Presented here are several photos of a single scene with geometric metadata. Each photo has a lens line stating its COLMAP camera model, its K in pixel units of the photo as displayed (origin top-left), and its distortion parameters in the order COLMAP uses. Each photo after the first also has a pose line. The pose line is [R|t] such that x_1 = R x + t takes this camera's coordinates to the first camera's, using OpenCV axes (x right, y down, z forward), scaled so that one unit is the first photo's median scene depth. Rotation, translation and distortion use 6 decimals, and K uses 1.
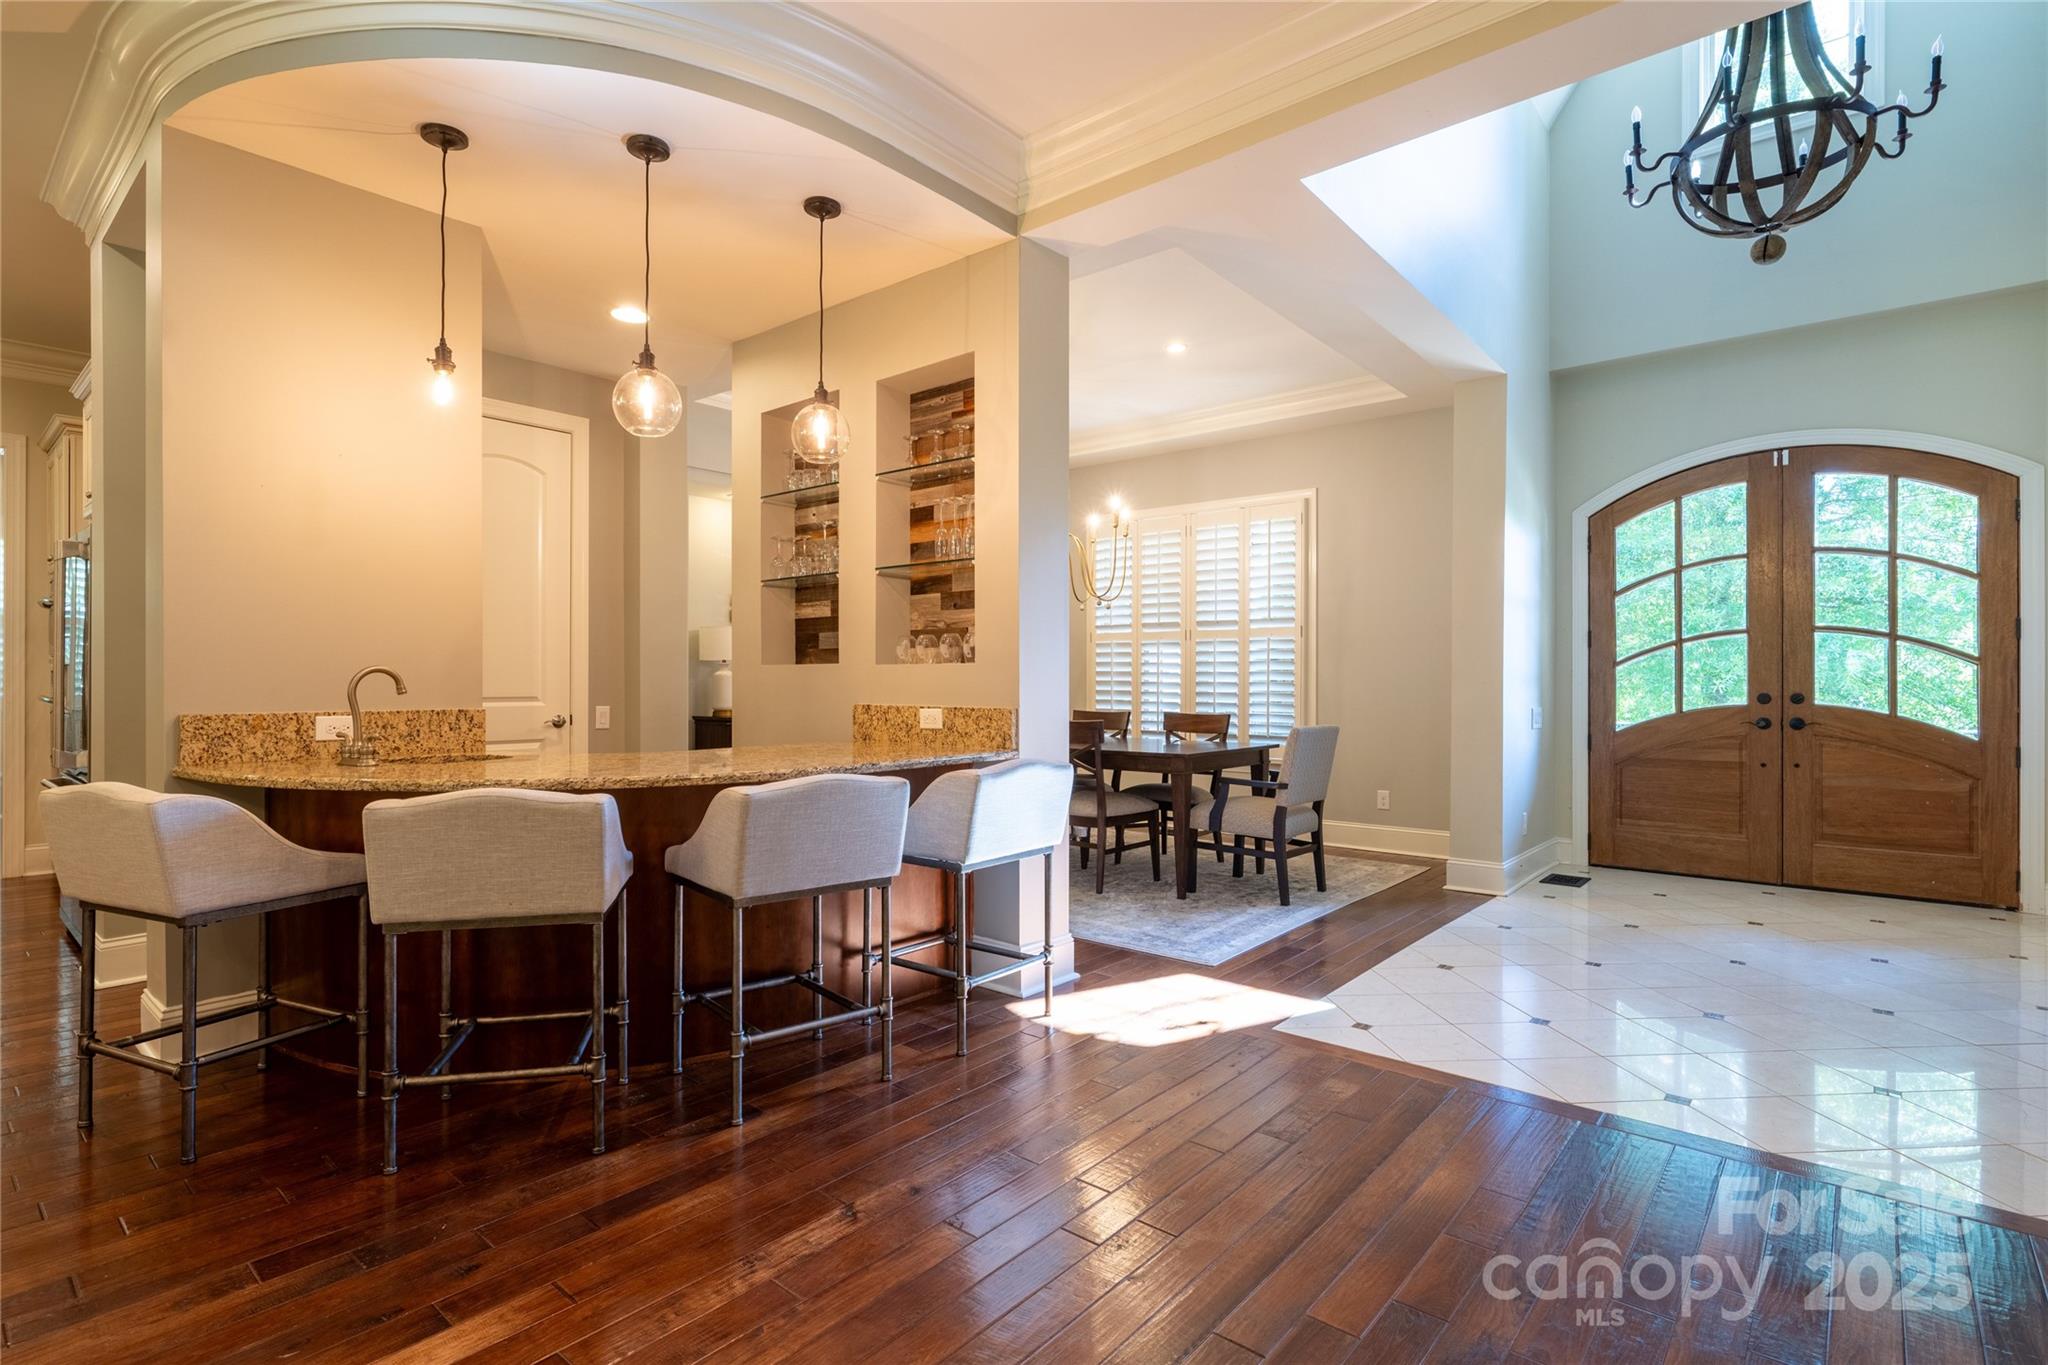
lens RADIAL K [[1001.8, 0, 1016.1], [0, 1001.8, 675.4], [0, 0, 1]] dist [-0.003058, -0.000124]
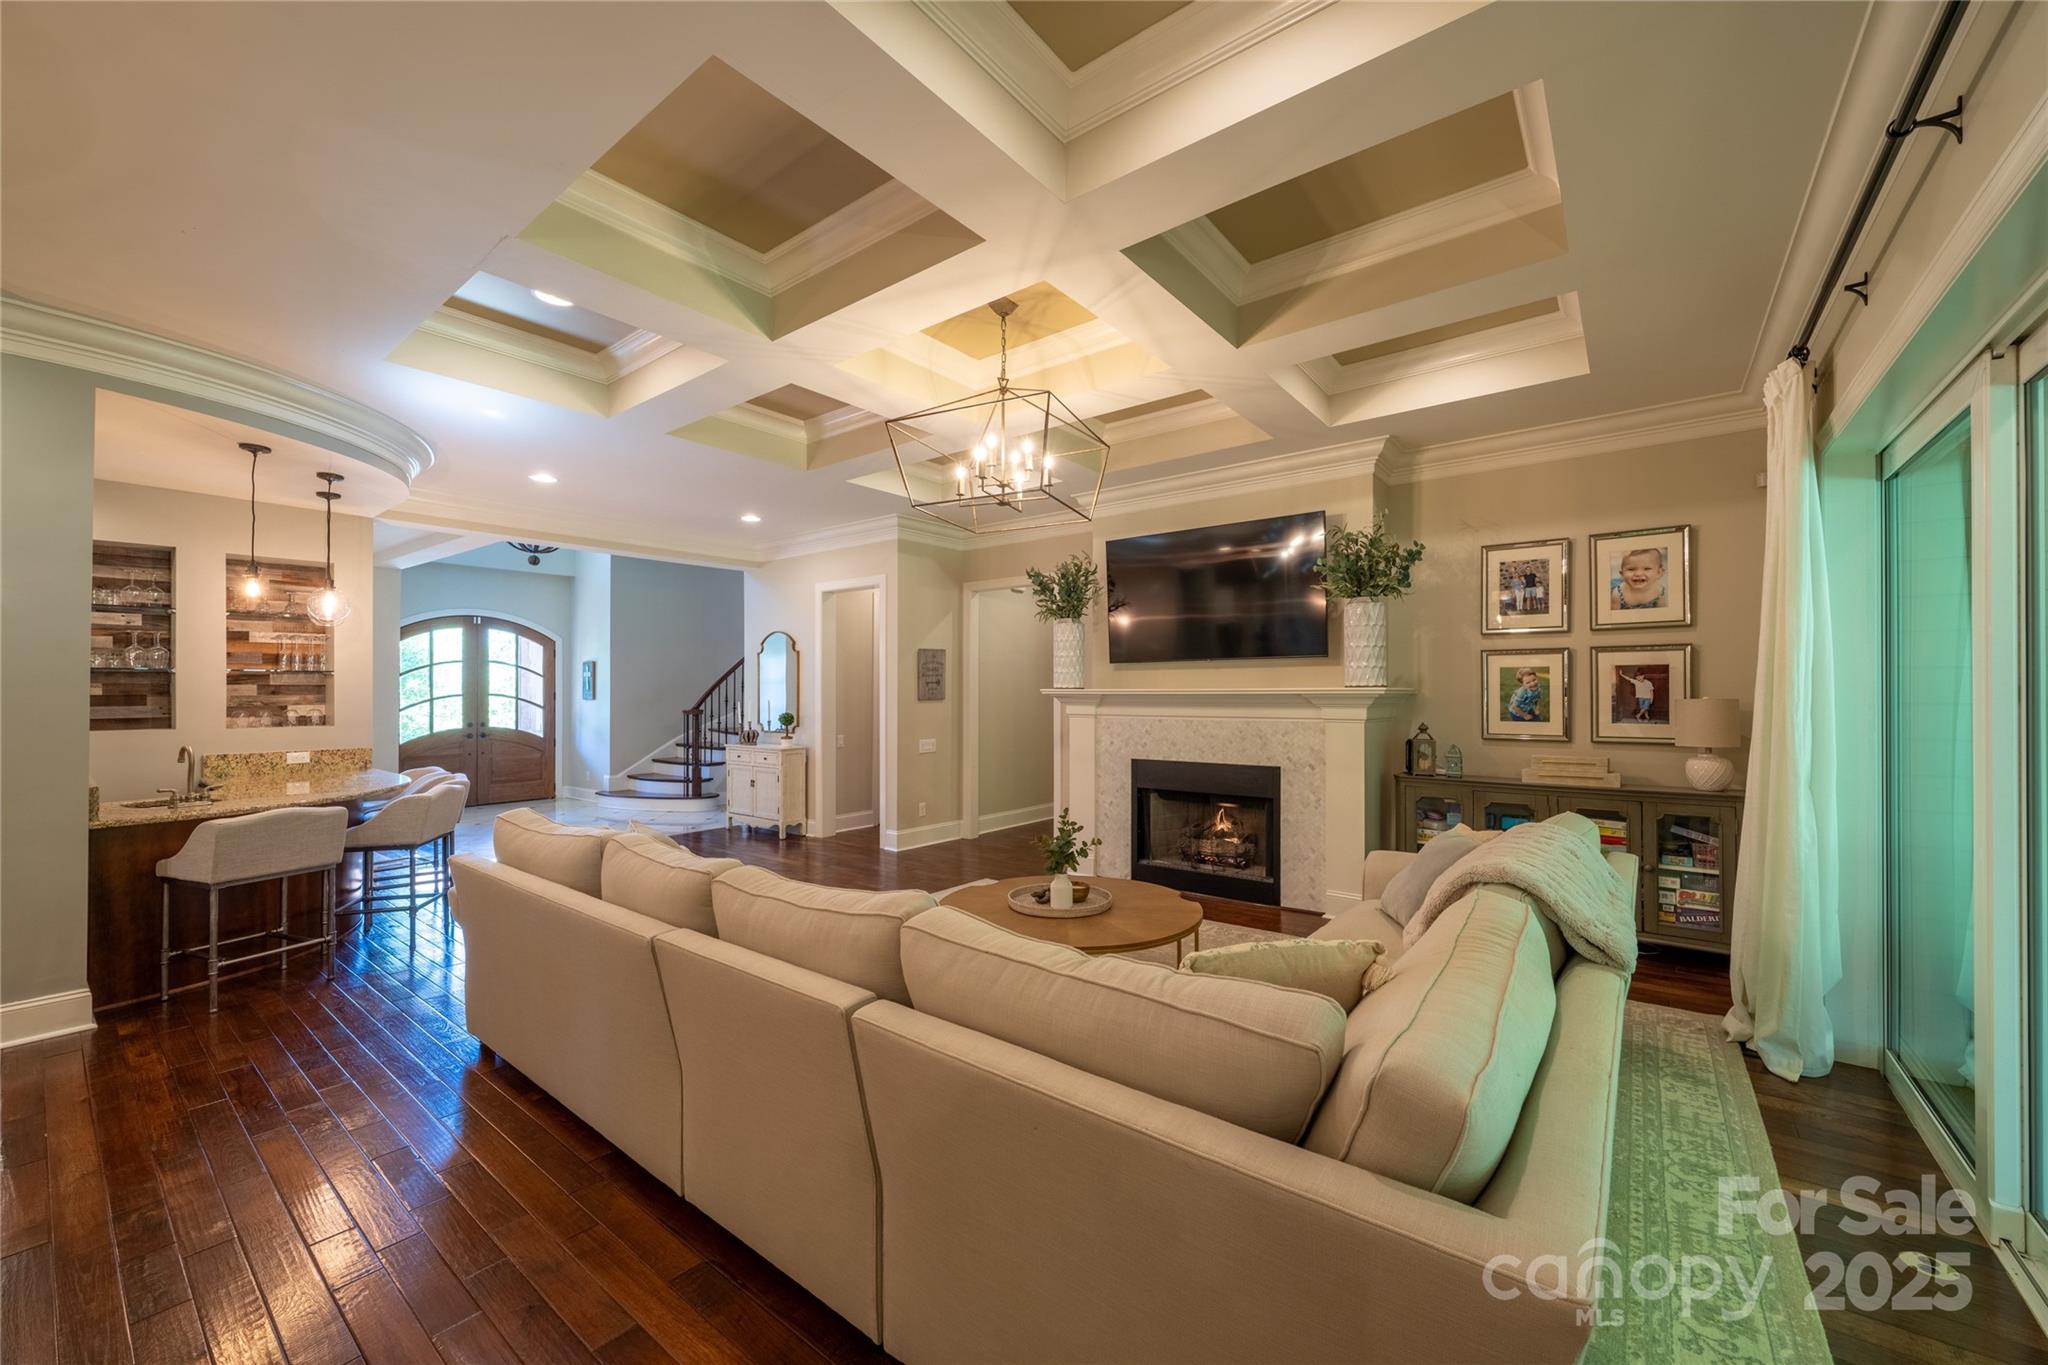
lens RADIAL K [[796.3, 0, 1043.4], [0, 796.3, 687.0], [0, 0, 1]] dist [-0.003062, -0.000007]
pose [[-0.071669, 0.004644, 0.997418, -1.209614], [-0.001234, 0.999988, -0.004745, -0.059854], [-0.997428, -0.001570, -0.071662, -0.174556]]
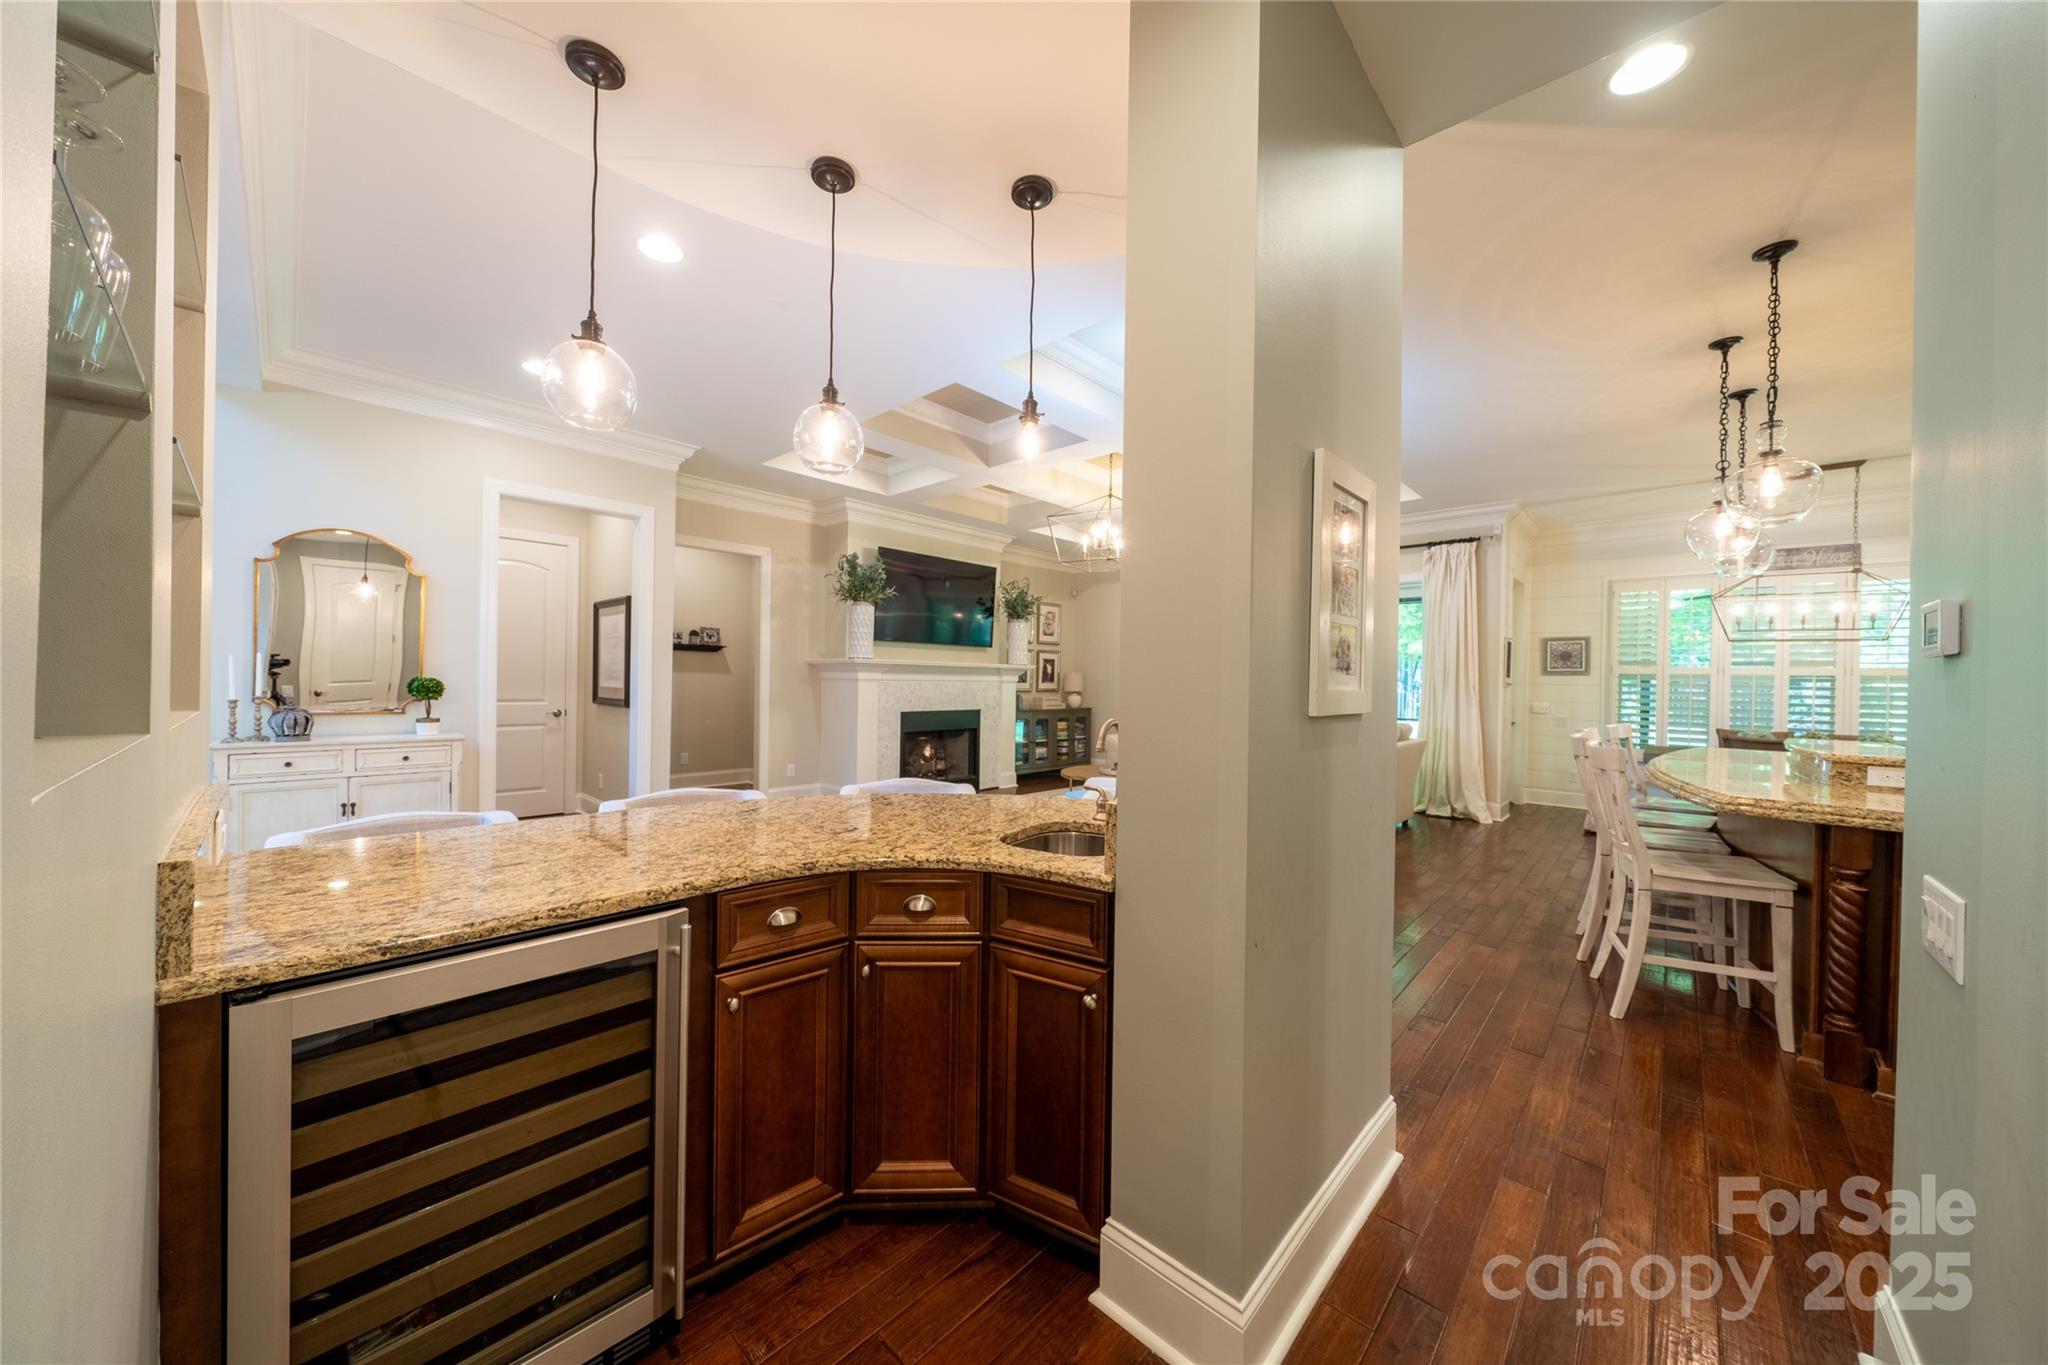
lens RADIAL K [[688.0, 0, 1030.5], [0, 688.0, 684.3], [0, 0, 1]] dist [-0.002677, -0.000085]
pose [[-0.999591, -0.017399, 0.022688, -0.352676], [-0.017346, 0.999846, 0.002553, -0.024404], [-0.022729, 0.002158, -0.999739, 0.984217]]
